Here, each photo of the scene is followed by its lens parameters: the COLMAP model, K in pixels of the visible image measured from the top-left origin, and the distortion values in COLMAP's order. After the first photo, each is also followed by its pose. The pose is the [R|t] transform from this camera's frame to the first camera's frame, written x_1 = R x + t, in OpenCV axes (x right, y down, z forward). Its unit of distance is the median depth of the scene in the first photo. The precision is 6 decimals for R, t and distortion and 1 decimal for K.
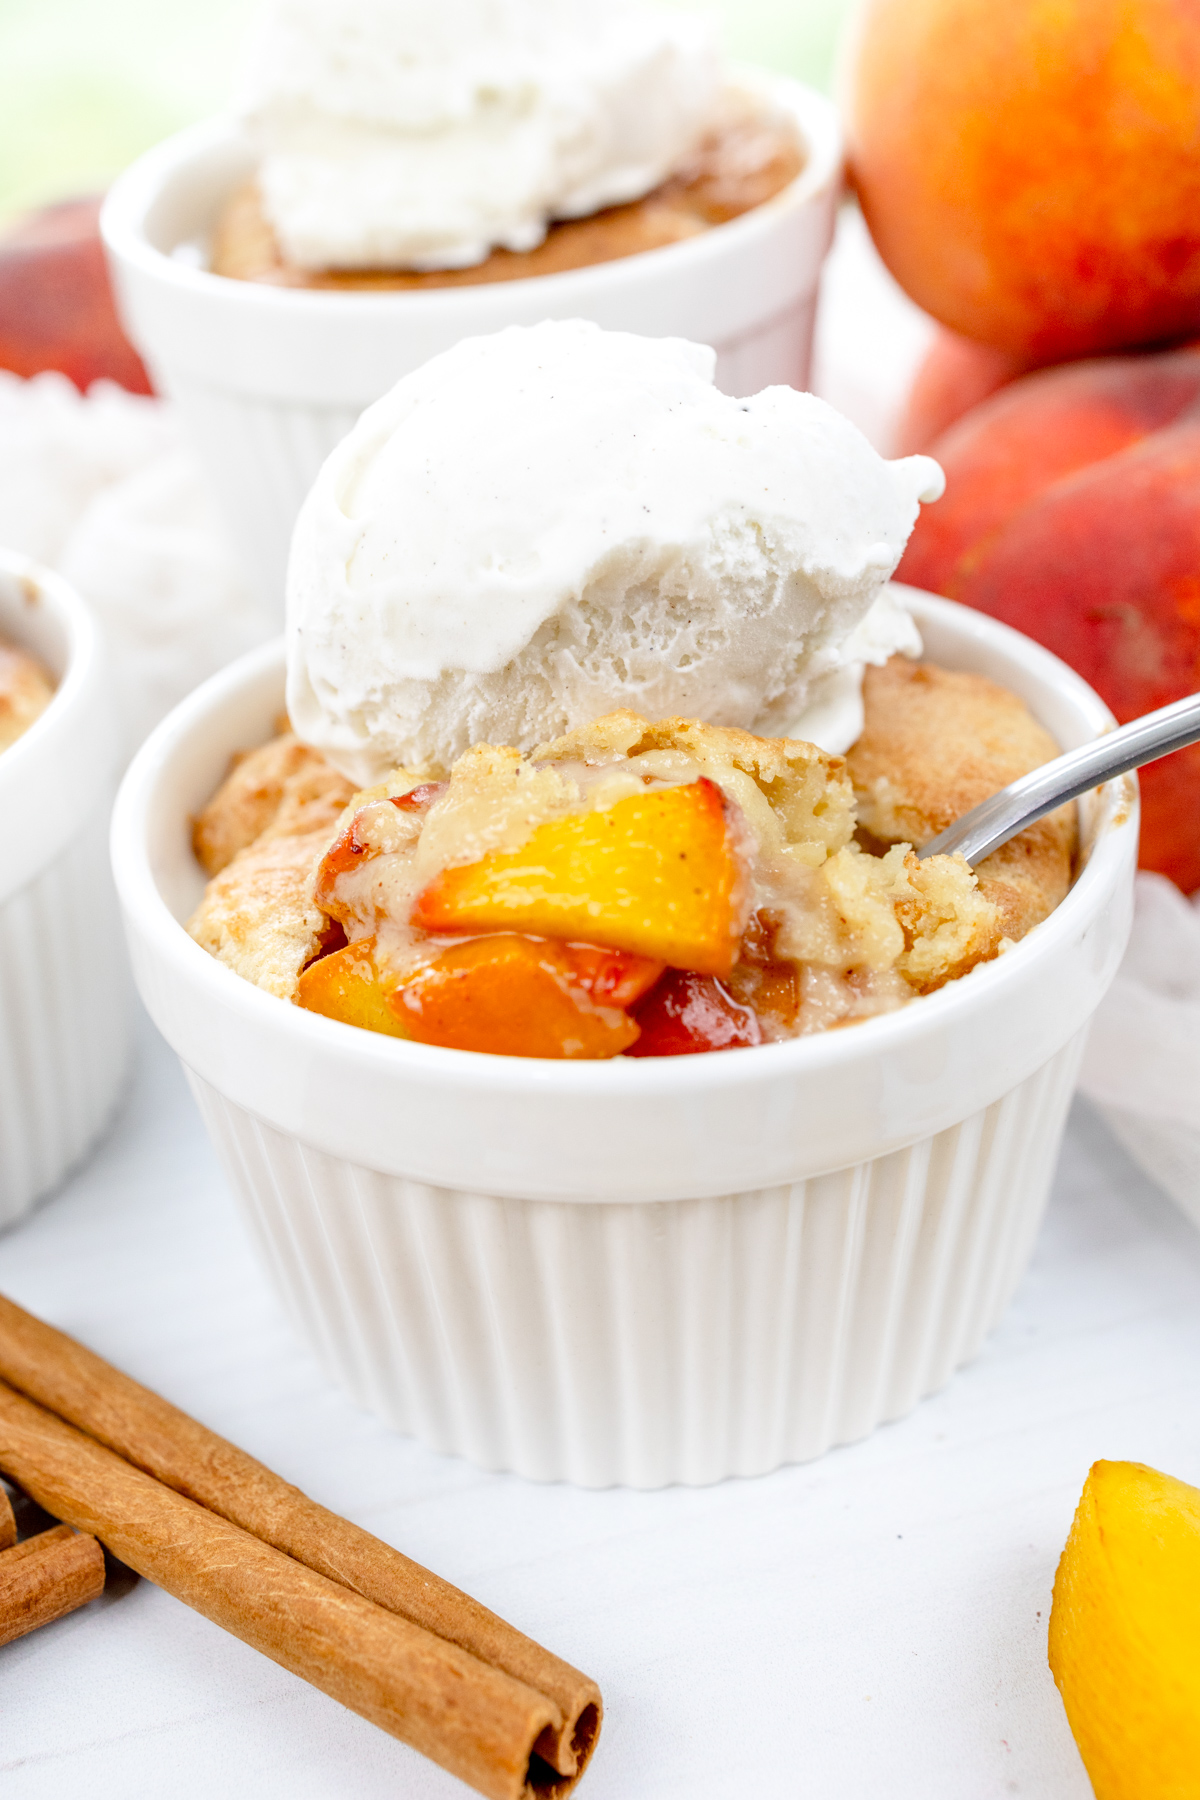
lens RADIAL K [[2345.9, 0, 588.7], [0, 2345.9, 903.8], [0, 0, 1]] dist [0.053722, 0.000000]
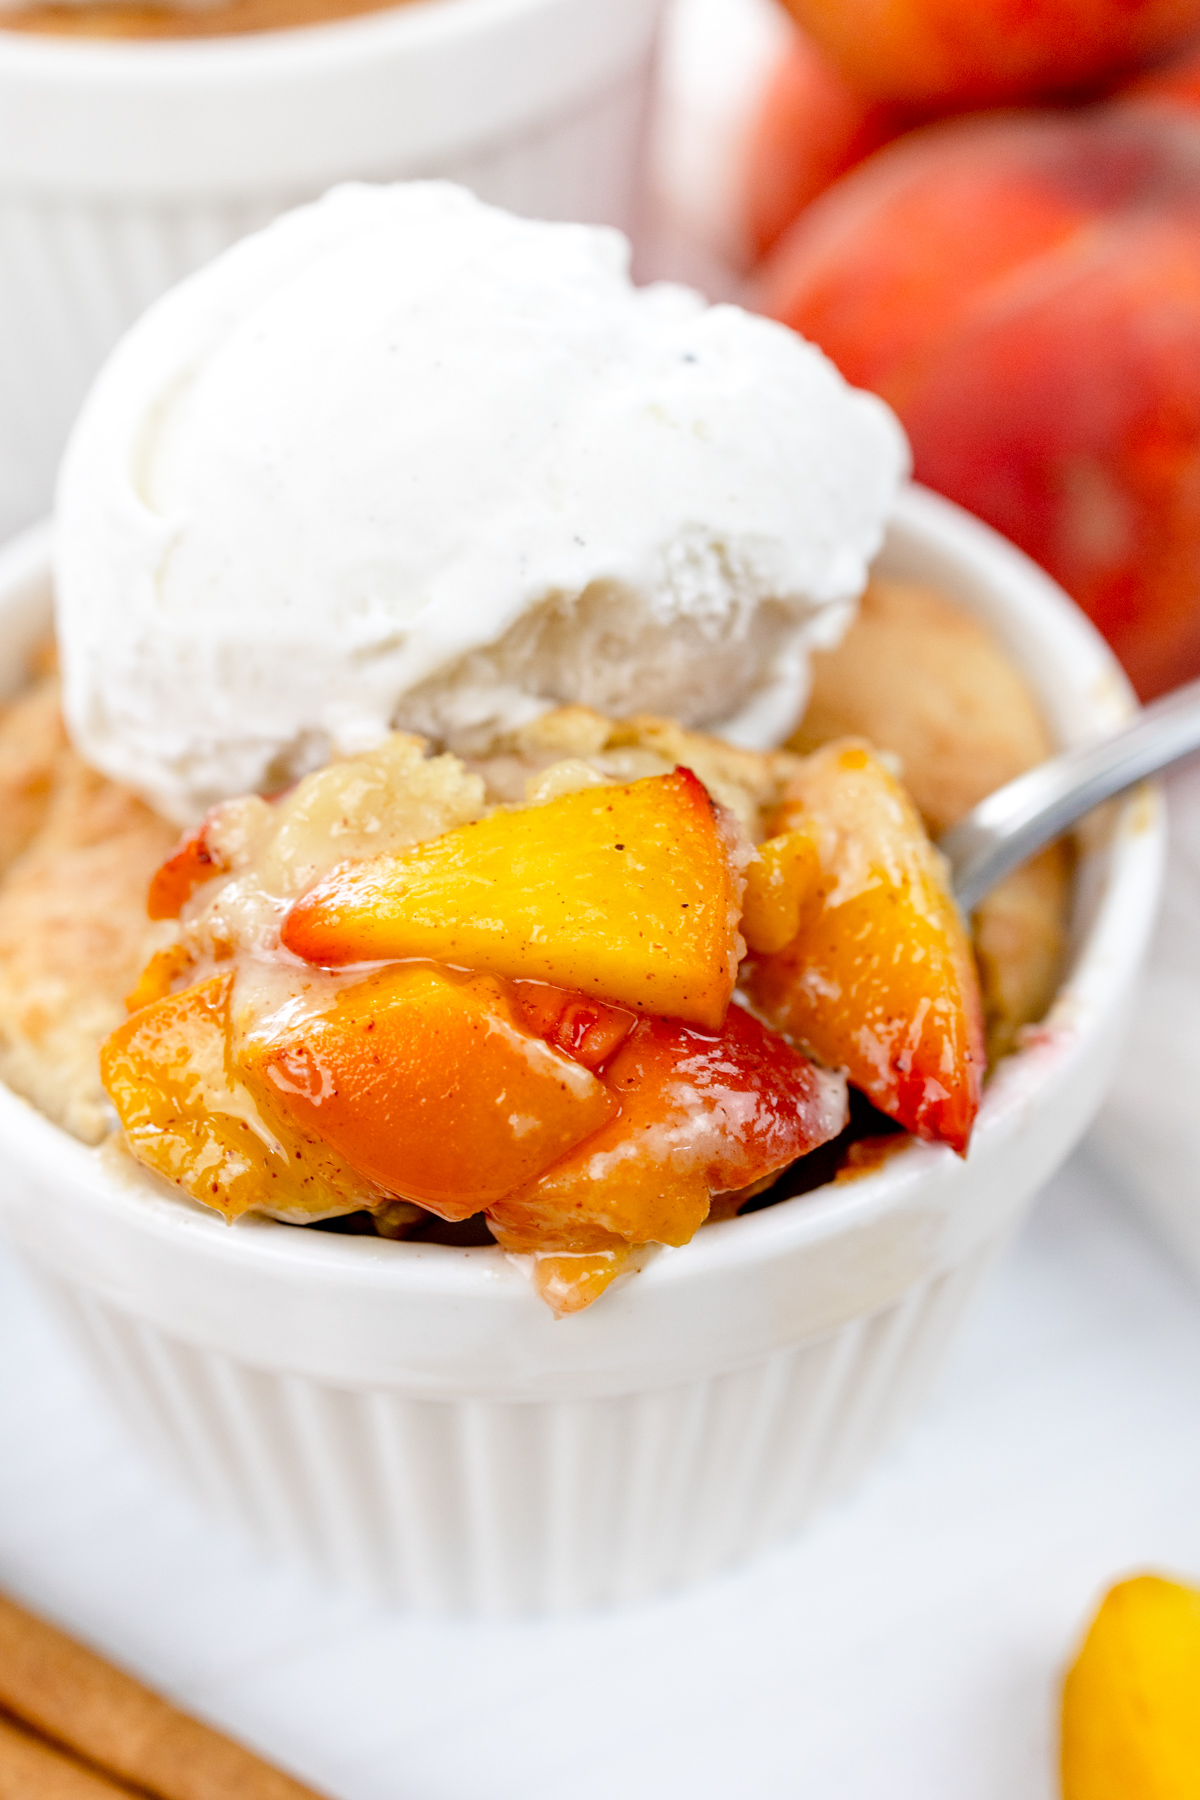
lens RADIAL K [[2345.9, 0, 603.9], [0, 2345.9, 909.3], [0, 0, 1]] dist [0.053722, 0.000000]
pose [[0.987750, -0.049710, 0.147914, -0.079560], [0.010971, 0.967678, 0.251950, -0.231591], [-0.155658, -0.247241, 0.956370, 0.250238]]
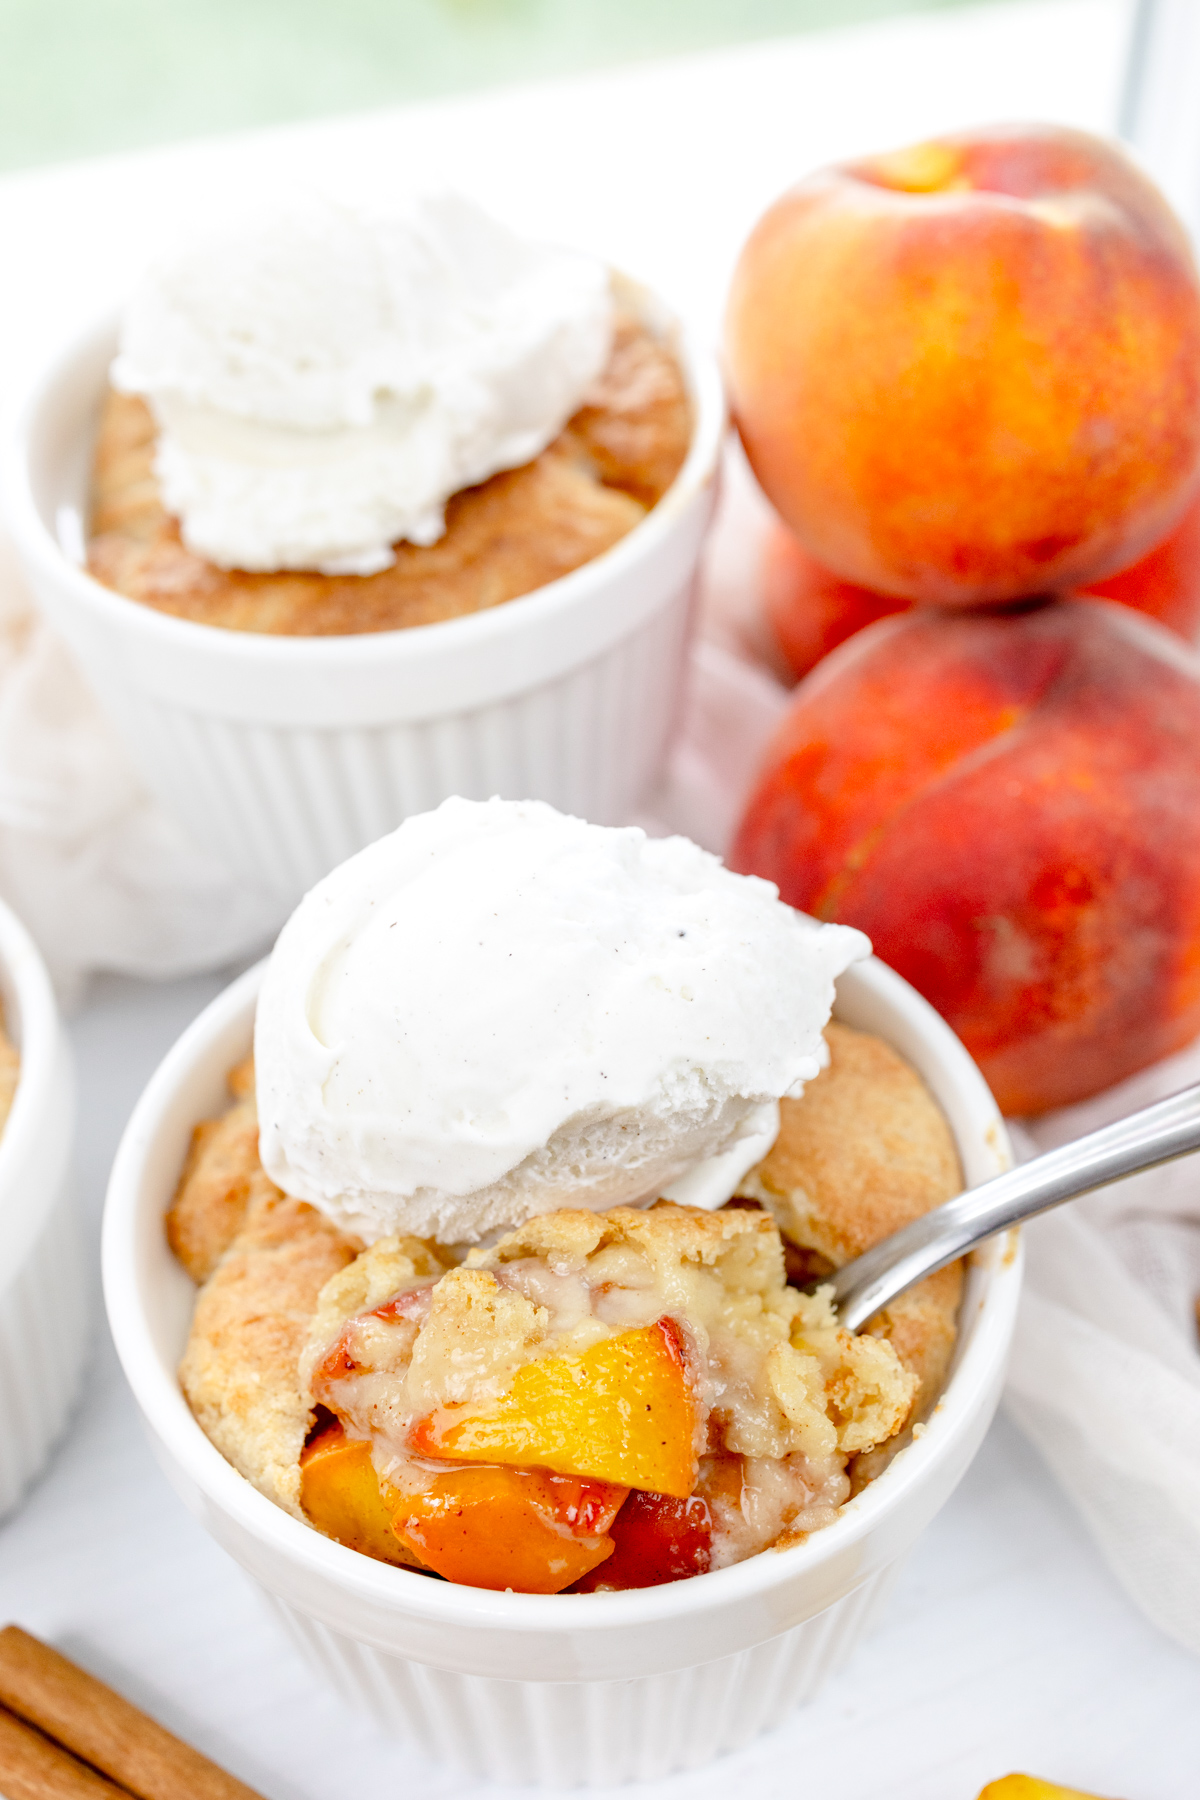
lens RADIAL K [[2345.9, 0, 617.4], [0, 2345.9, 901.5], [0, 0, 1]] dist [0.053722, 0.000000]
pose [[0.993718, -0.044500, 0.102681, -0.075345], [0.019846, 0.973071, 0.229648, -0.478722], [-0.110135, -0.226168, 0.967842, -0.049723]]
